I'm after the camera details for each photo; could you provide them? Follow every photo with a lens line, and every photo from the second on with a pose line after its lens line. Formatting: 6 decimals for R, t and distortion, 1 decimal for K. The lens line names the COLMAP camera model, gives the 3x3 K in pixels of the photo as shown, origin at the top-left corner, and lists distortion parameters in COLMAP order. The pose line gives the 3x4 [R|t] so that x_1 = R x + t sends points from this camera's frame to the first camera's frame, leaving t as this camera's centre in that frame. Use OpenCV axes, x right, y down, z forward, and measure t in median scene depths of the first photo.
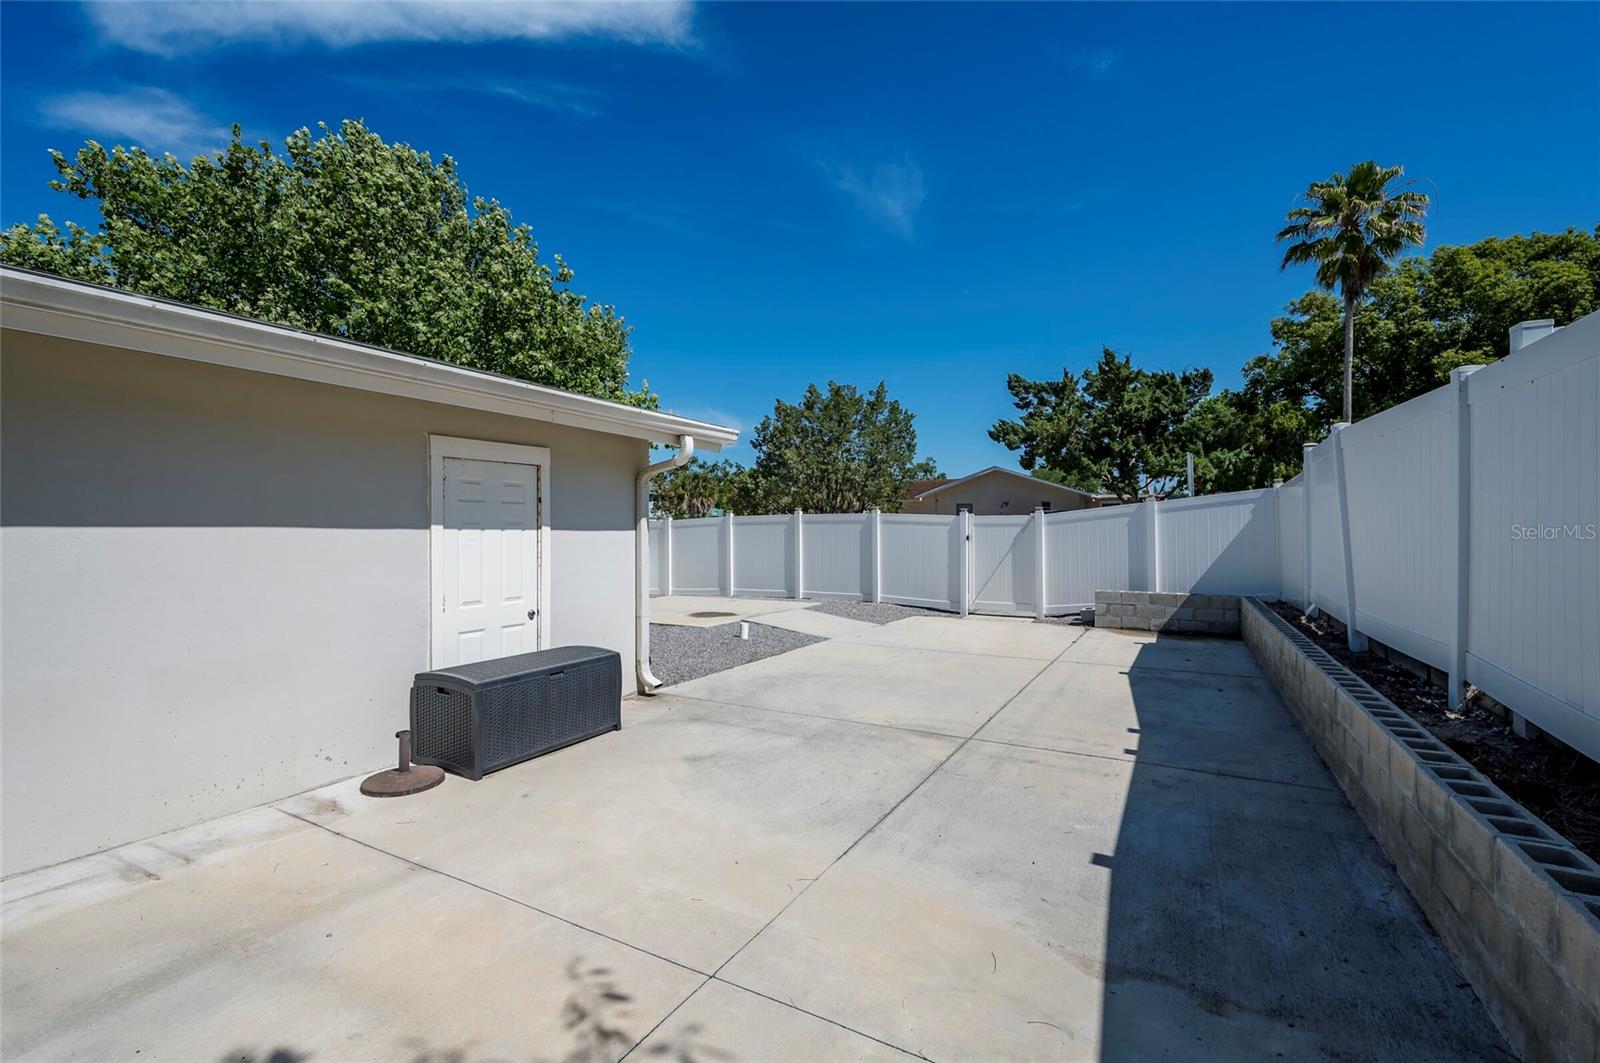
lens RADIAL K [[699.4, 0, 809.0], [0, 699.4, 524.9], [0, 0, 1]] dist [0.018264, 0.000503]
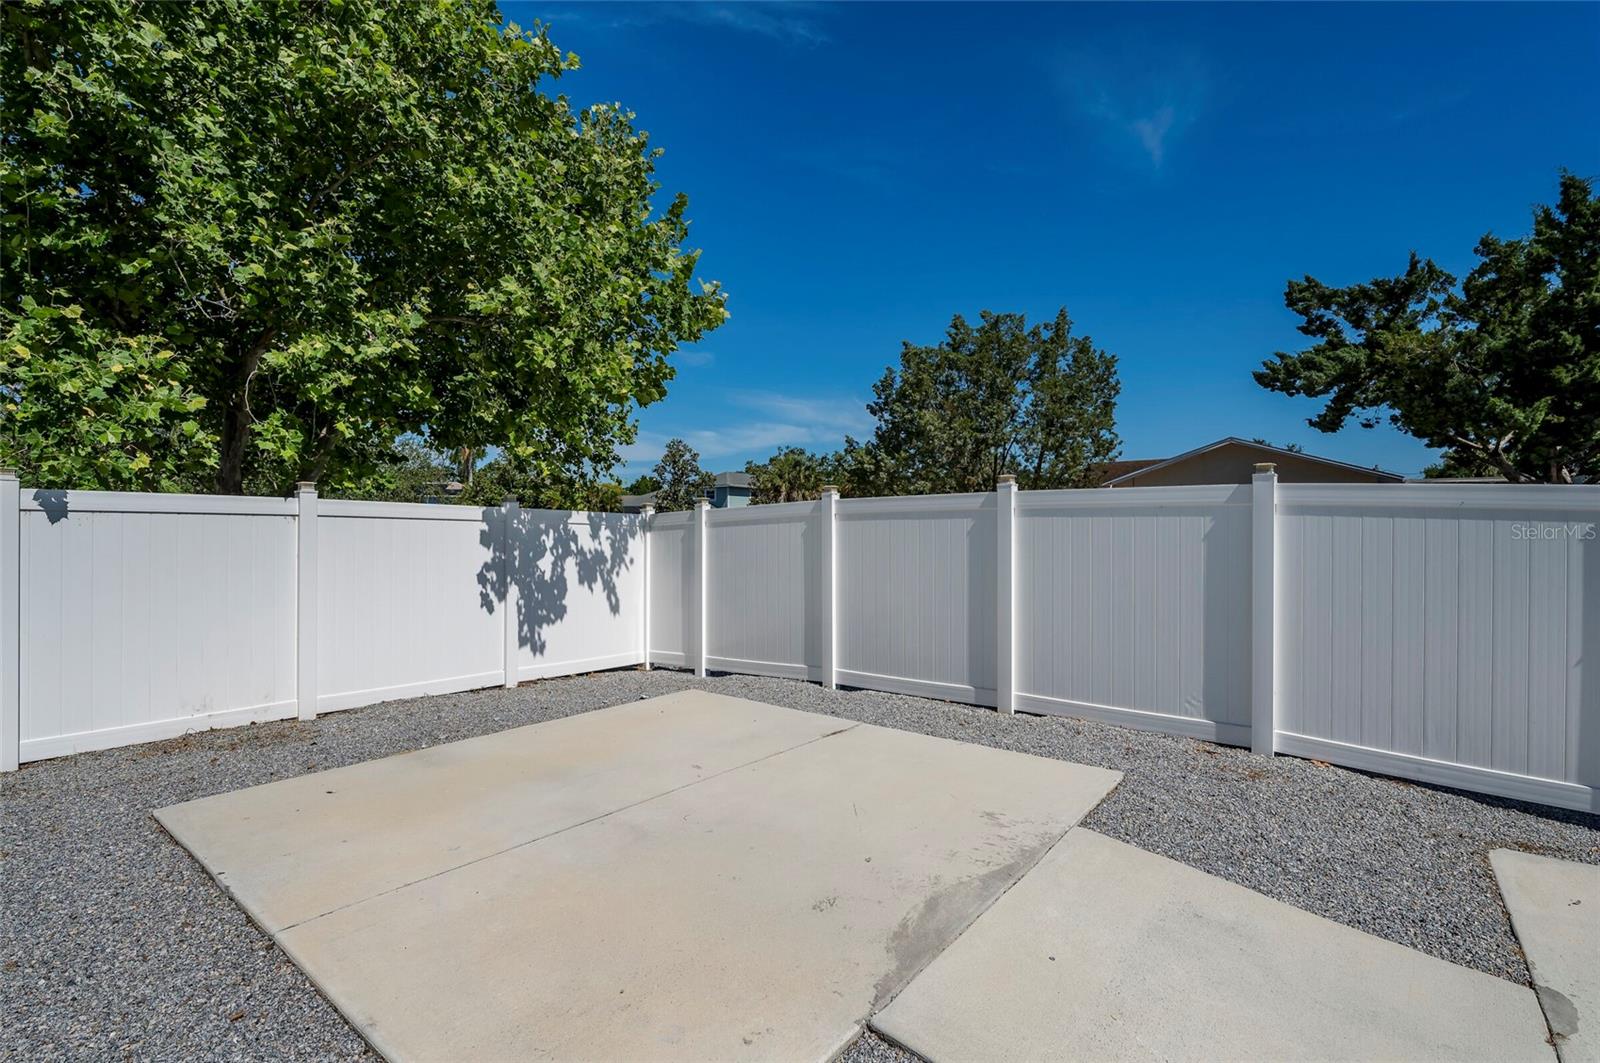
lens RADIAL K [[738.8, 0, 807.7], [0, 738.8, 522.3], [0, 0, 1]] dist [-0.008758, 0.000633]
pose [[0.987690, 0.003191, -0.156394, -0.040556], [-0.003854, 0.999985, -0.003937, 0.002885], [0.156379, 0.004491, 0.987687, 0.396707]]
